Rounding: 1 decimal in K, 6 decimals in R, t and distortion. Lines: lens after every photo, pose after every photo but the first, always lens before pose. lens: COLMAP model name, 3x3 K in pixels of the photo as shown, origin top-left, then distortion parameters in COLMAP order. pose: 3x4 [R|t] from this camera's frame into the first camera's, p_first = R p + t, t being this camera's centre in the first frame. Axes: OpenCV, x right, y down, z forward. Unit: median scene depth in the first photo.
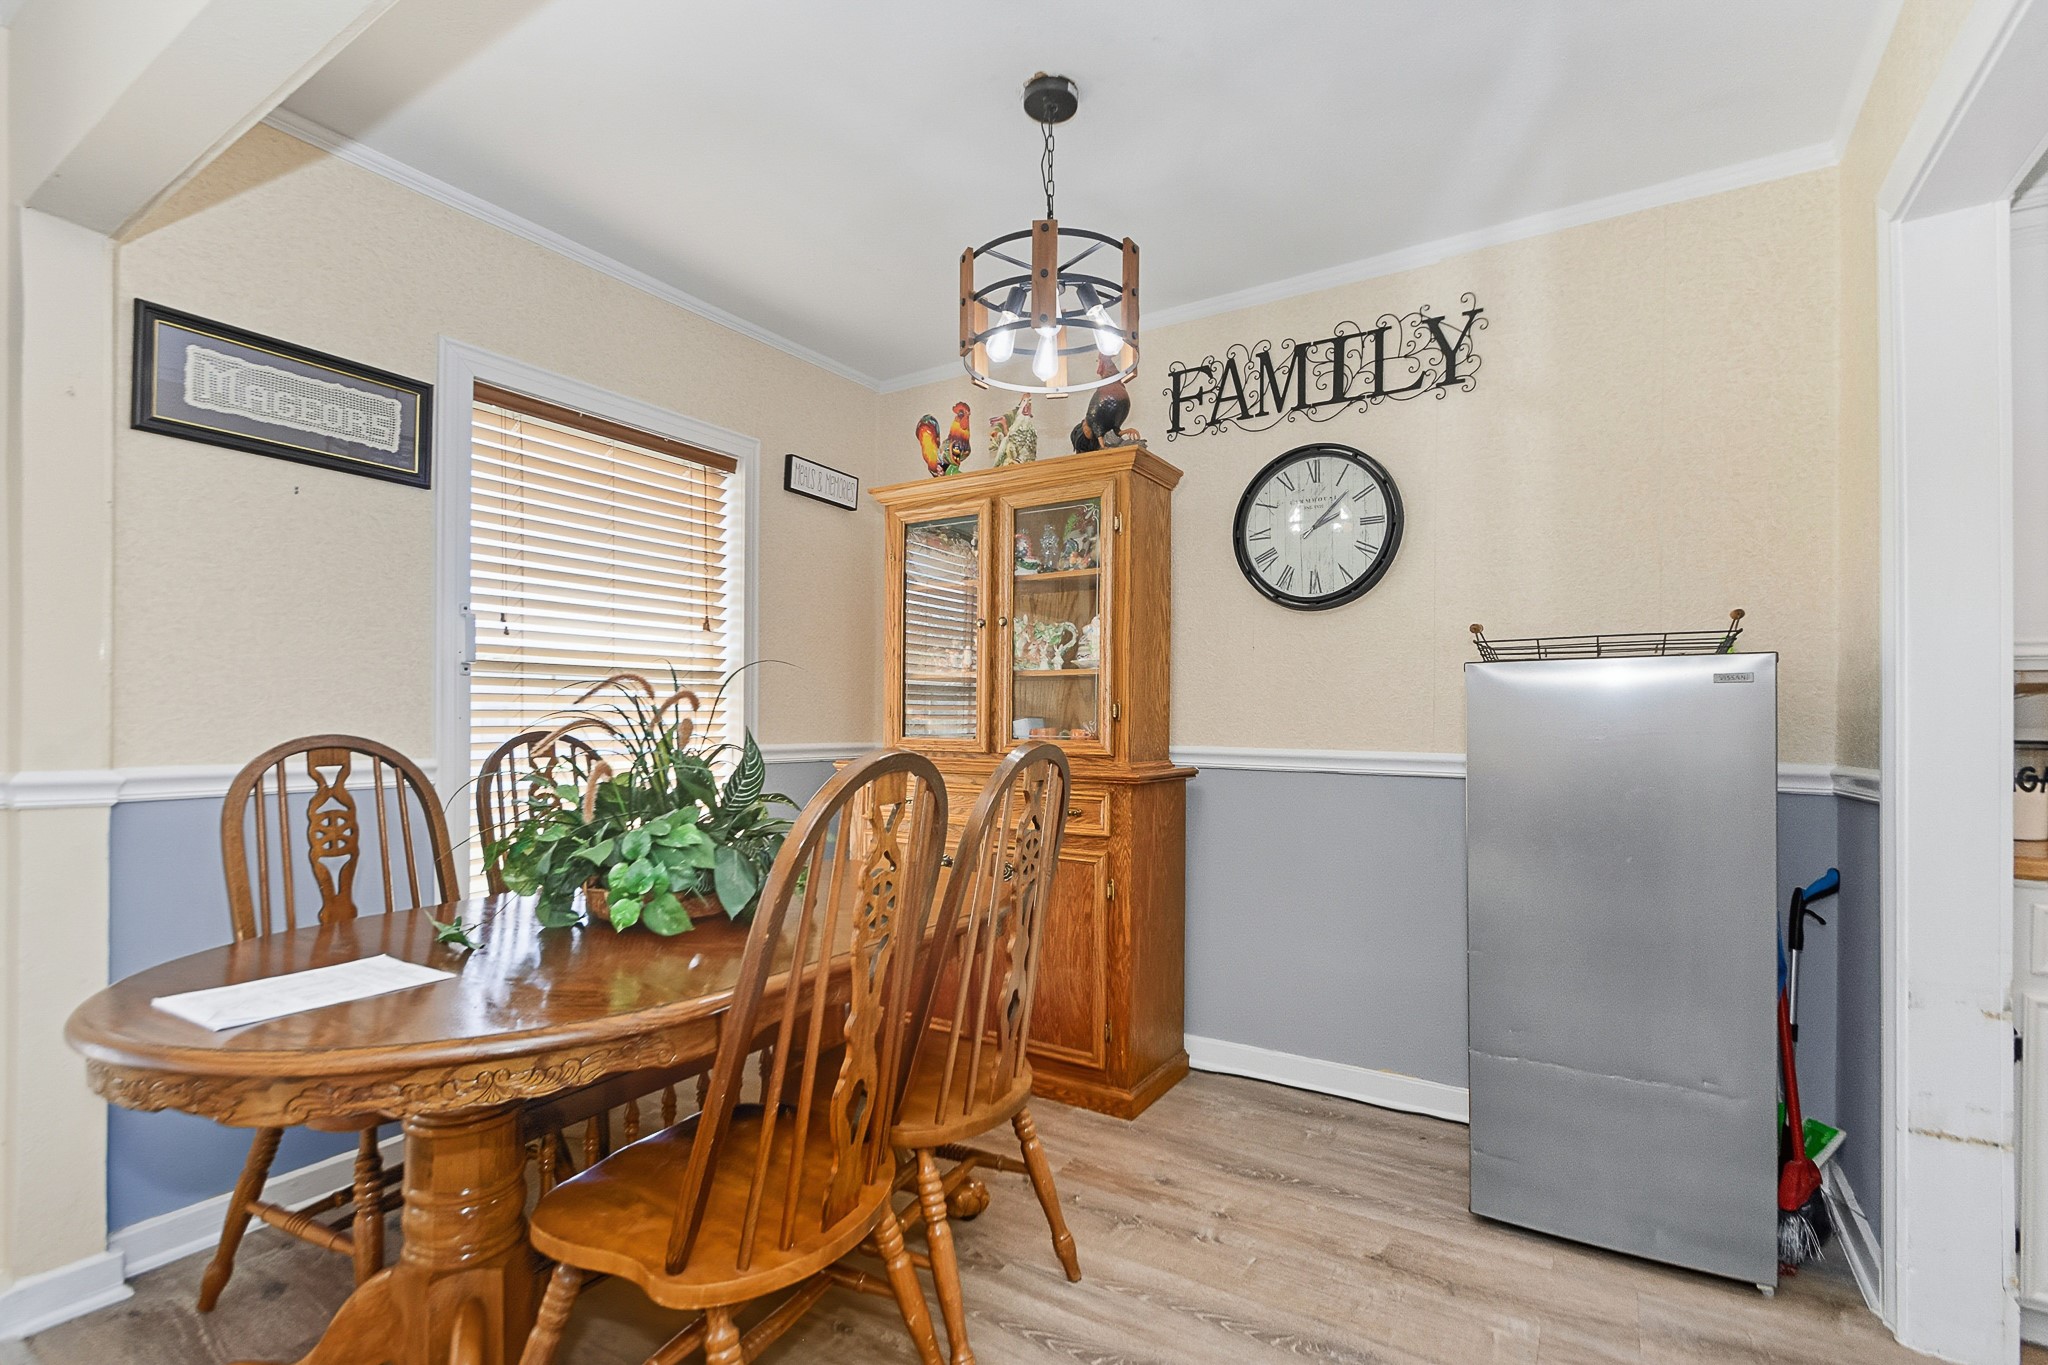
lens RADIAL K [[932.9, 0, 1008.5], [0, 932.9, 726.7], [0, 0, 1]] dist [0.001223, -0.000003]
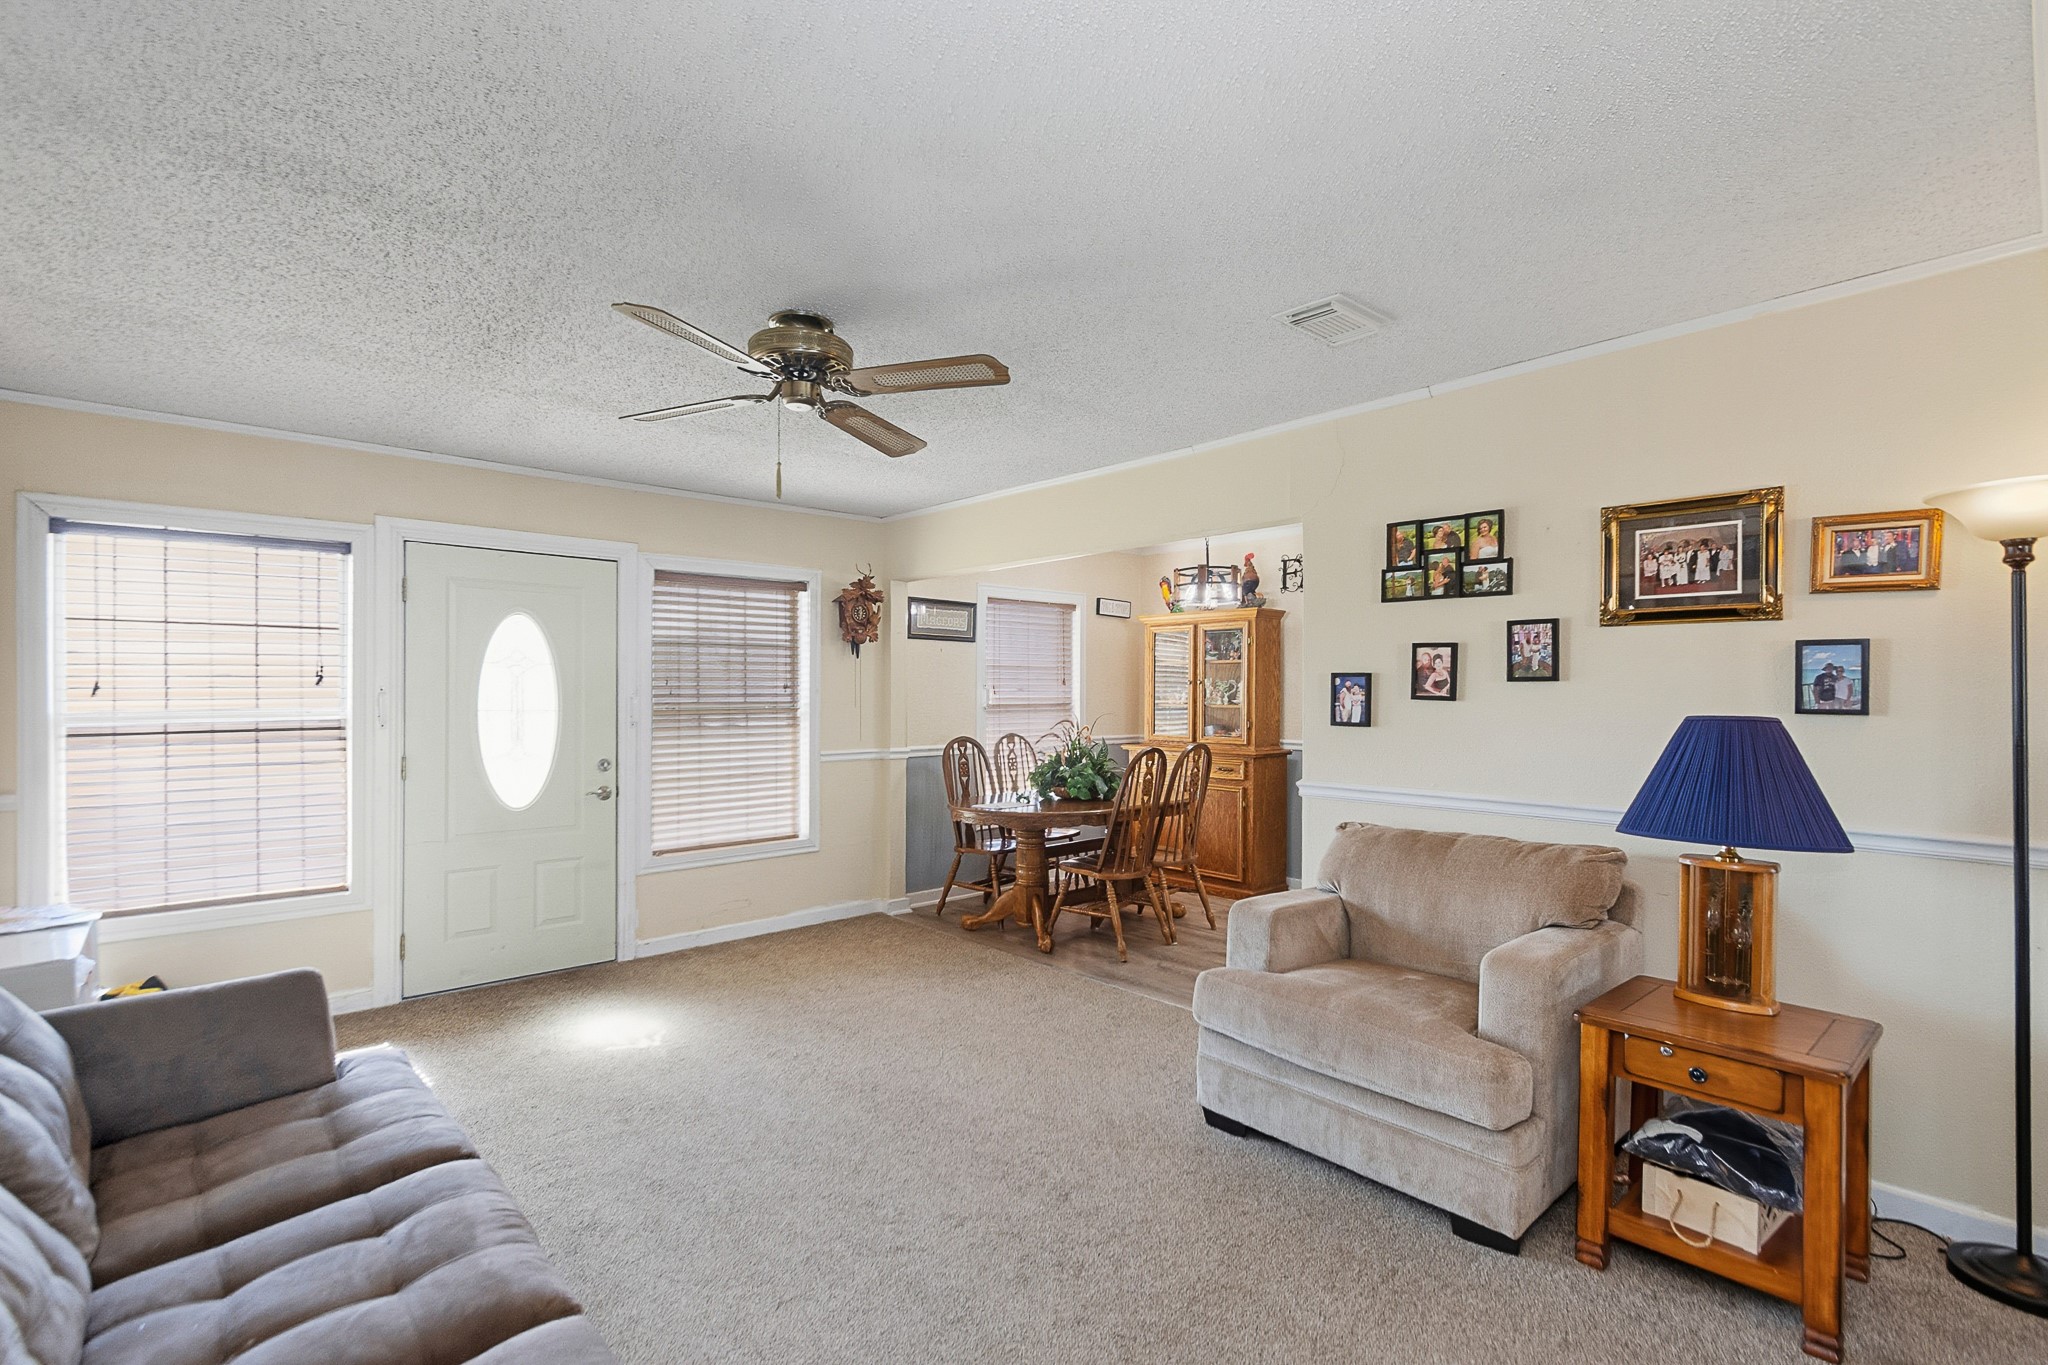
lens RADIAL K [[926.0, 0, 1026.6], [0, 926.0, 692.2], [0, 0, 1]] dist [0.001924, -0.000126]
pose [[0.969528, -0.000551, -0.244980, 0.140889], [-0.001356, 0.999970, -0.007615, -0.076158], [0.244977, 0.007715, 0.969498, -1.264683]]
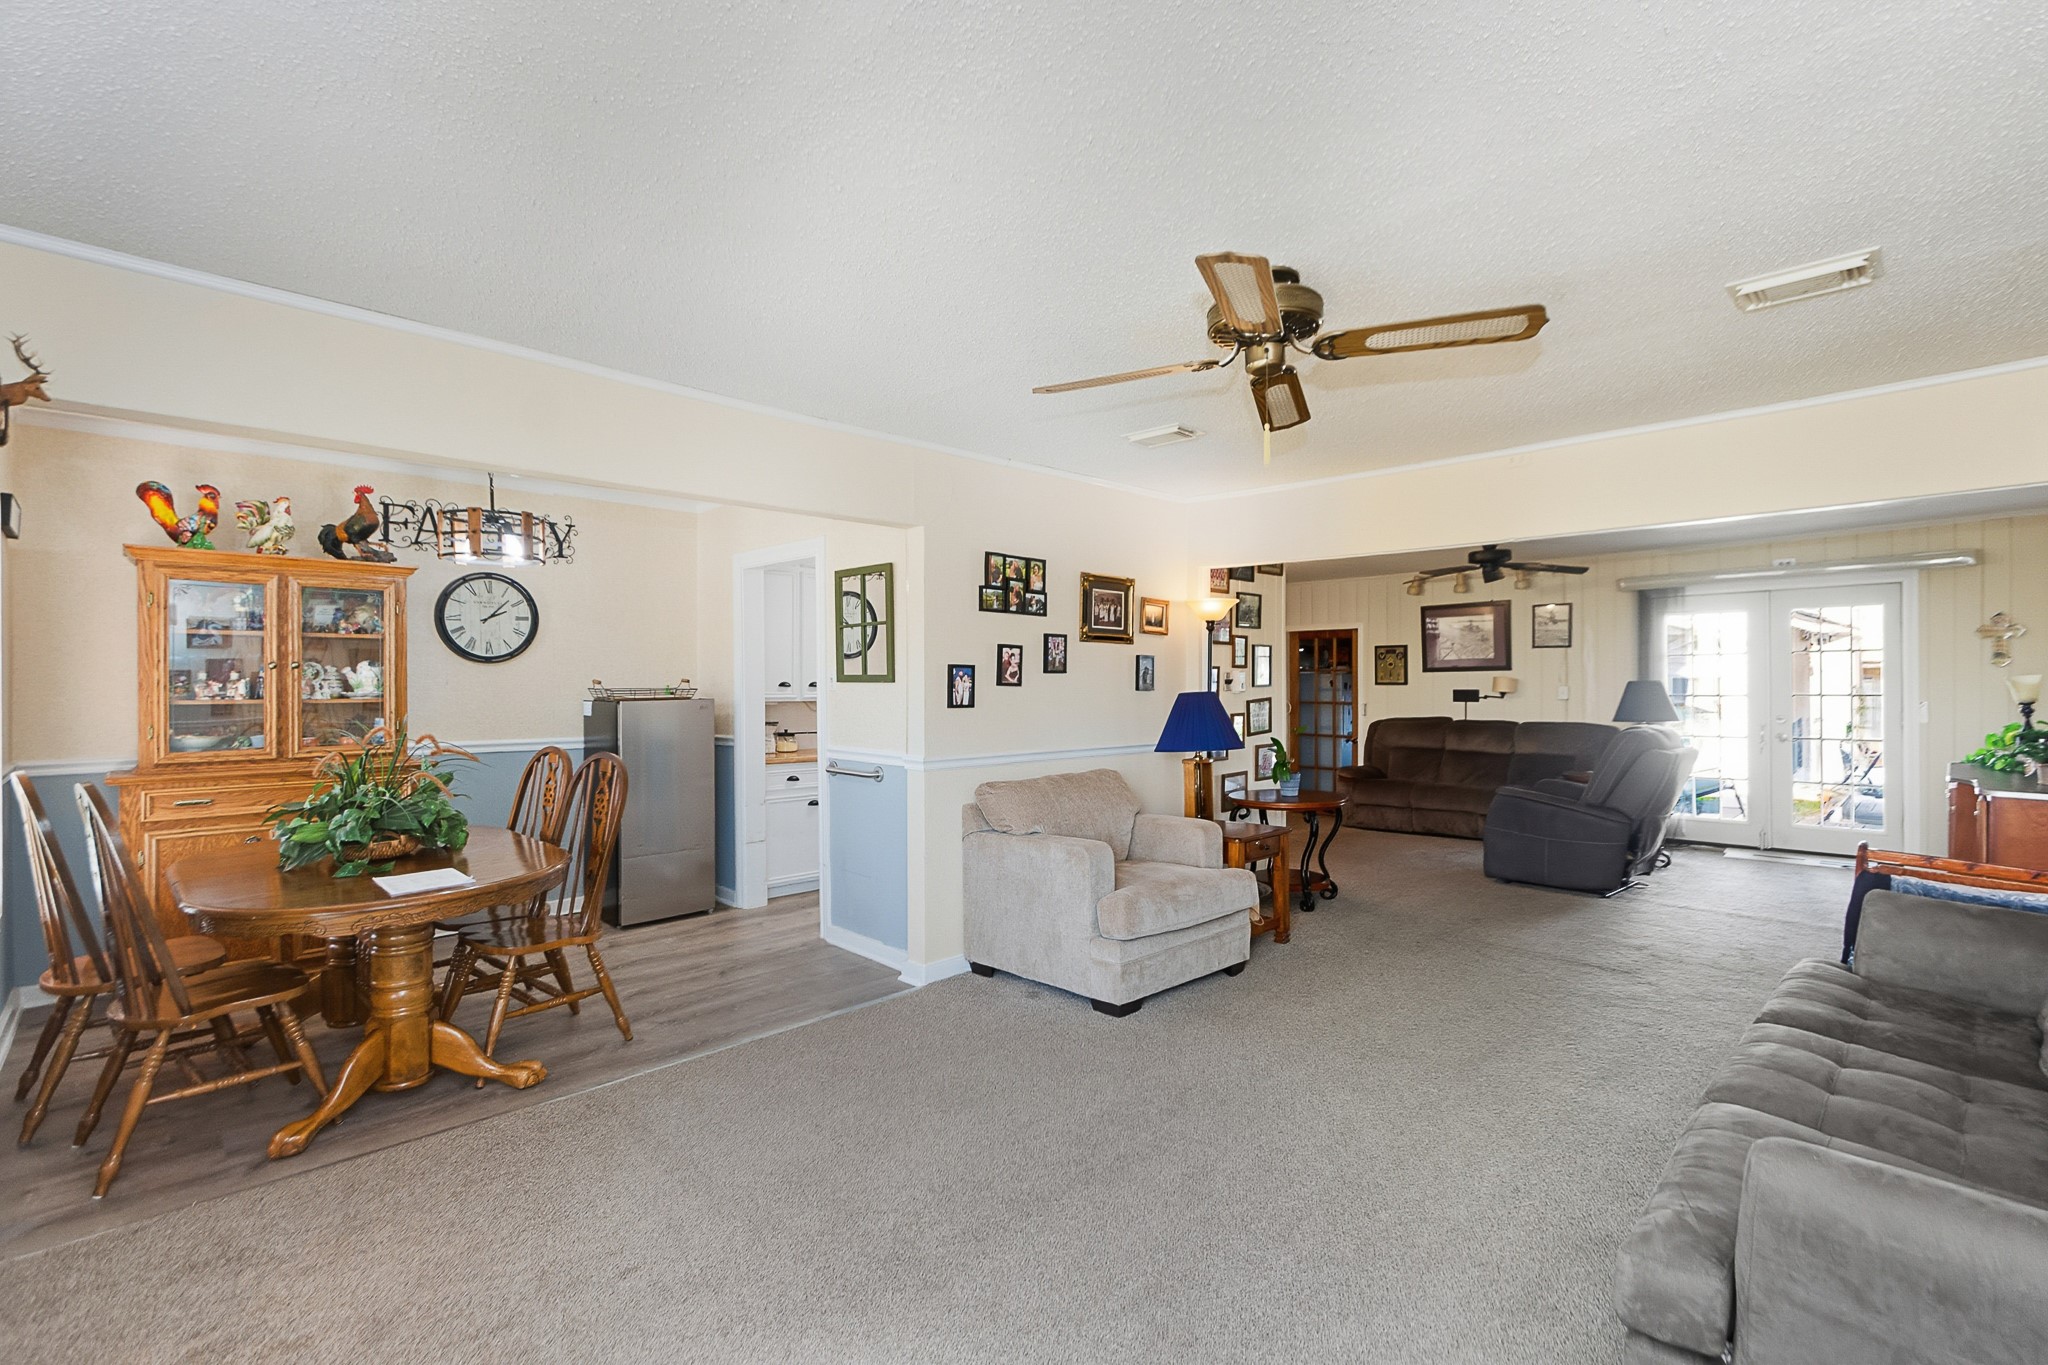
lens RADIAL K [[893.0, 0, 1024.0], [0, 893.0, 682.5], [0, 0, 1]] dist [-0.001575, 0.000062]
pose [[0.231055, -0.005376, 0.972926, -1.130455], [0.007648, 0.999964, 0.003709, -0.086914], [-0.972911, 0.006584, 0.231088, -0.415734]]
